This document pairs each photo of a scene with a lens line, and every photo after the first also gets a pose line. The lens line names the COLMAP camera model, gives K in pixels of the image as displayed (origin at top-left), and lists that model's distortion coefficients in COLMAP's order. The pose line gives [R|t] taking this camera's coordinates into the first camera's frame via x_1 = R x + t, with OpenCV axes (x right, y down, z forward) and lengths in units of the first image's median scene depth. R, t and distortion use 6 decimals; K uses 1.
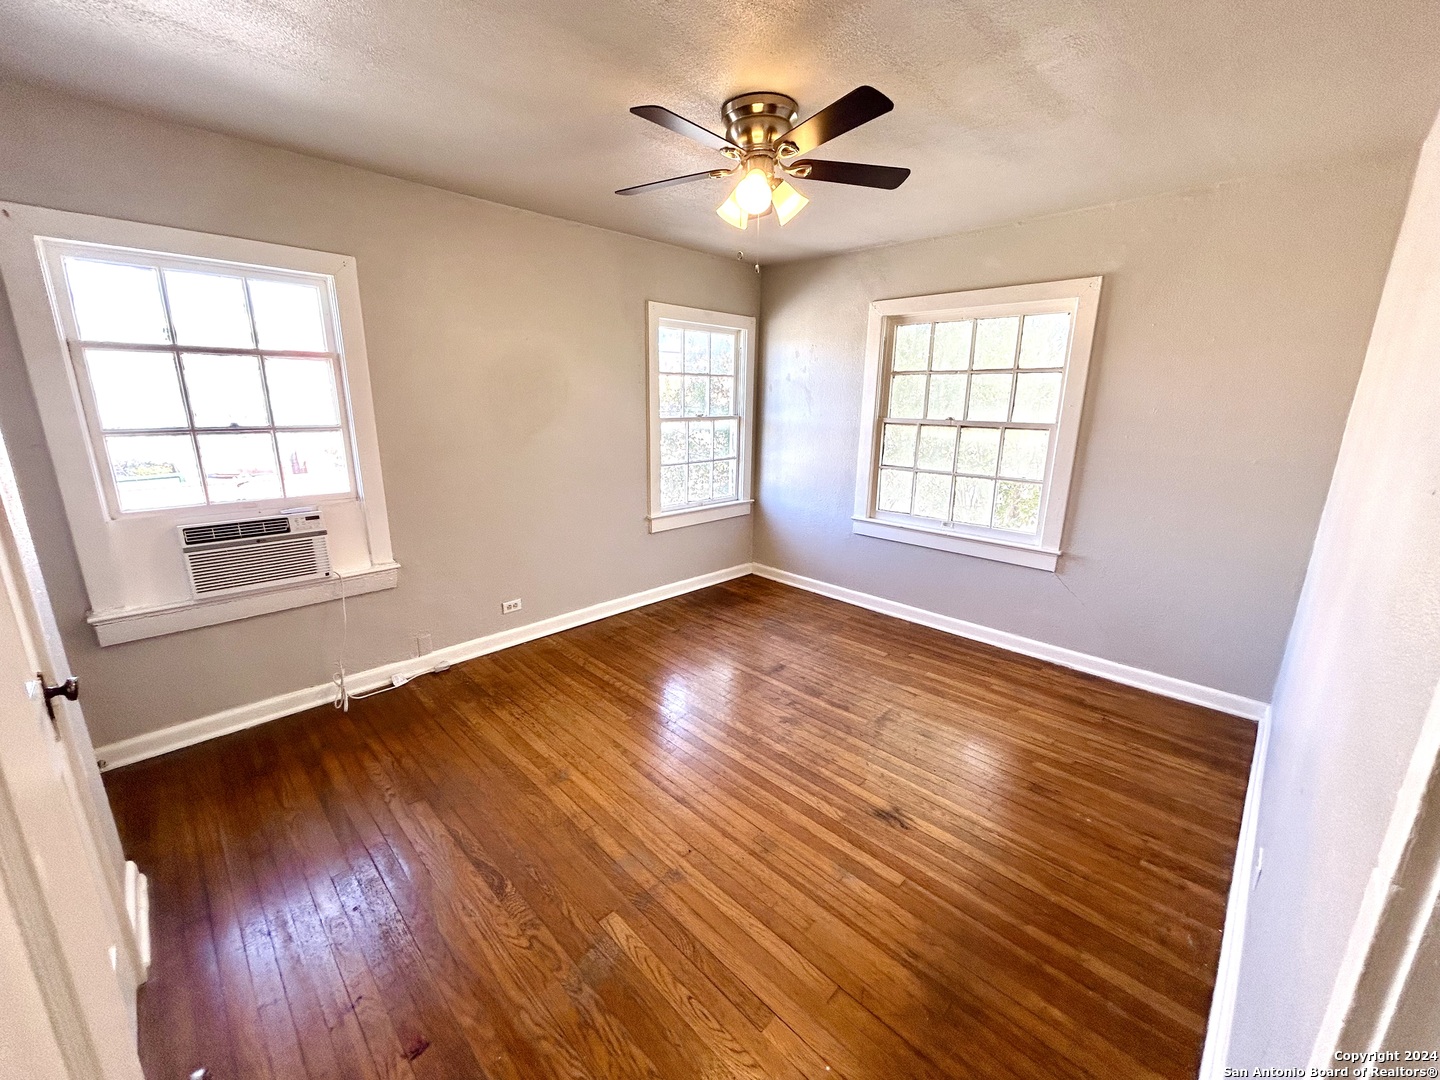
lens RADIAL K [[576.6, 0, 722.9], [0, 576.6, 537.1], [0, 0, 1]] dist [-0.003746, 0.002894]
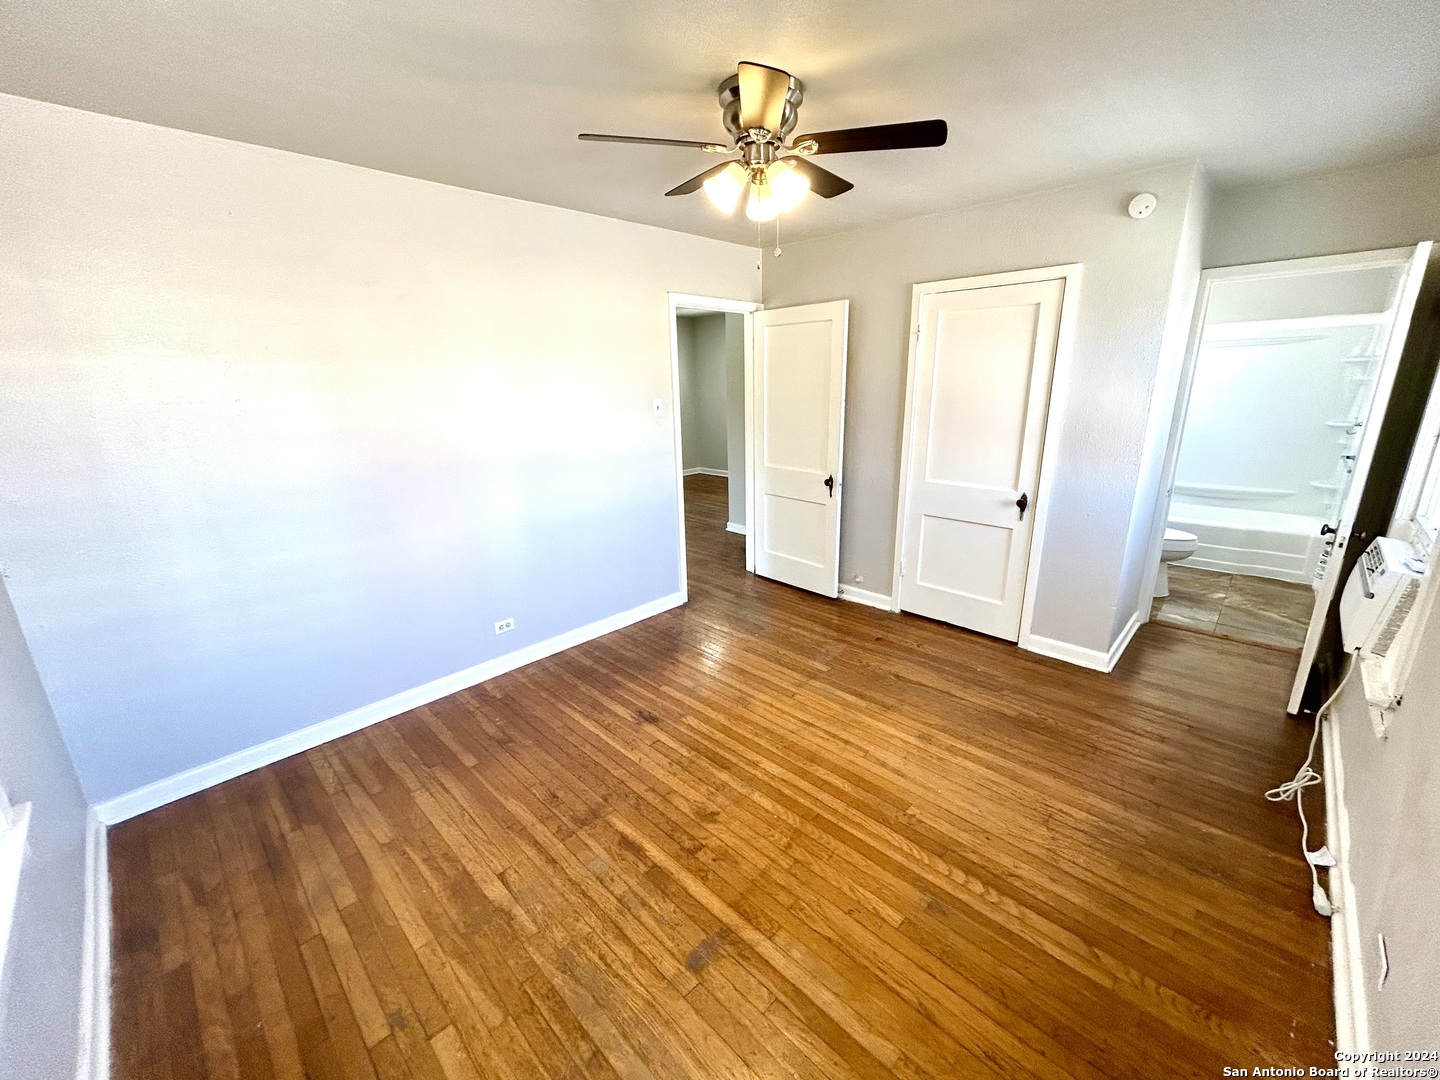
lens RADIAL K [[576.6, 0, 721.0], [0, 576.6, 535.3], [0, 0, 1]] dist [-0.003746, 0.002894]
pose [[-0.999915, 0.012585, -0.003364, 0.098388], [0.009244, 0.867425, 0.497482, -0.430761], [0.009179, 0.497409, -0.867468, 1.581413]]
